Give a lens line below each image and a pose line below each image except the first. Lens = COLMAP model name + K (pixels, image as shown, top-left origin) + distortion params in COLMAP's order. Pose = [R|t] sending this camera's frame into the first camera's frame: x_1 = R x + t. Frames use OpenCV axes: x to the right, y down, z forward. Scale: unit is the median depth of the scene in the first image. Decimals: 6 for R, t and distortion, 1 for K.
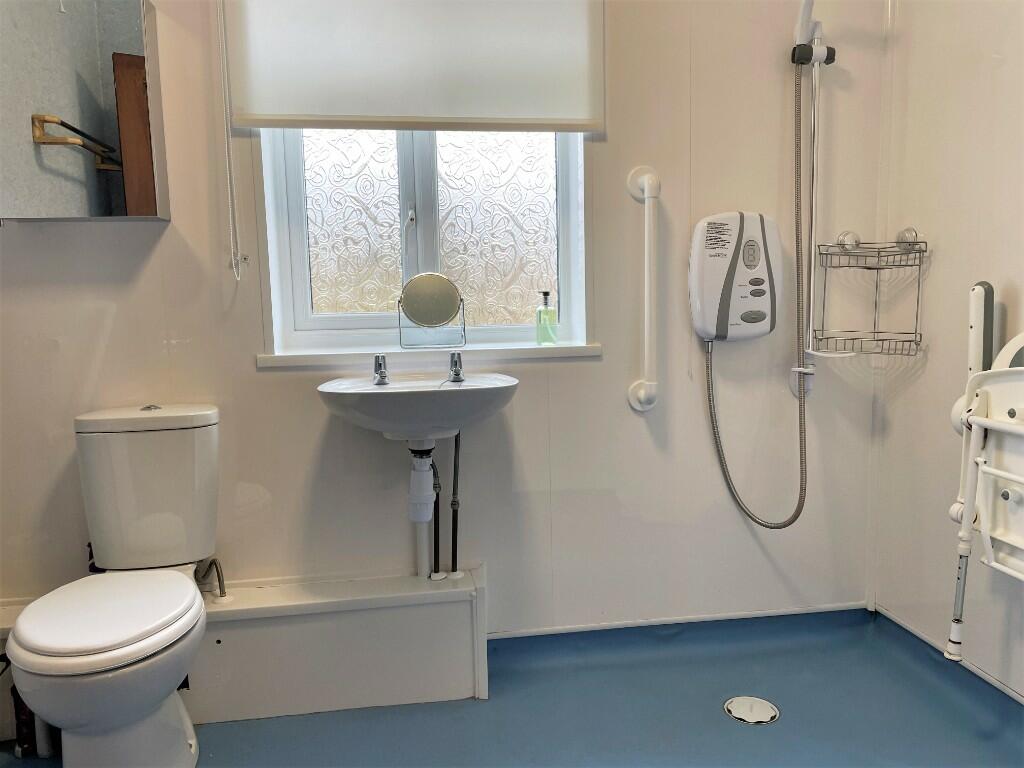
lens RADIAL K [[775.6, 0, 513.7], [0, 775.6, 388.3], [0, 0, 1]] dist [0.117661, -0.130940]
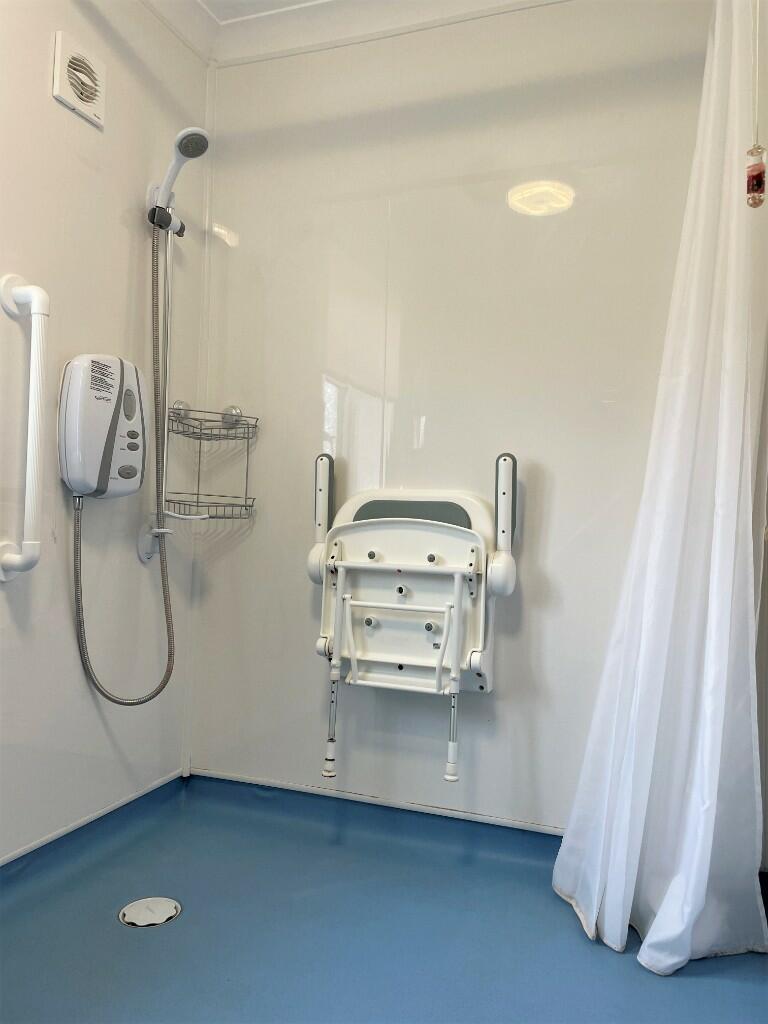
lens RADIAL K [[775.6, 0, 384.0], [0, 775.6, 512.0], [0, 0, 1]] dist [0.117661, -0.130940]
pose [[0.505935, 0.039673, 0.861659, -0.340531], [0.066597, 0.994163, -0.084877, 0.055126], [-0.859997, 0.100326, 0.500340, 0.284427]]
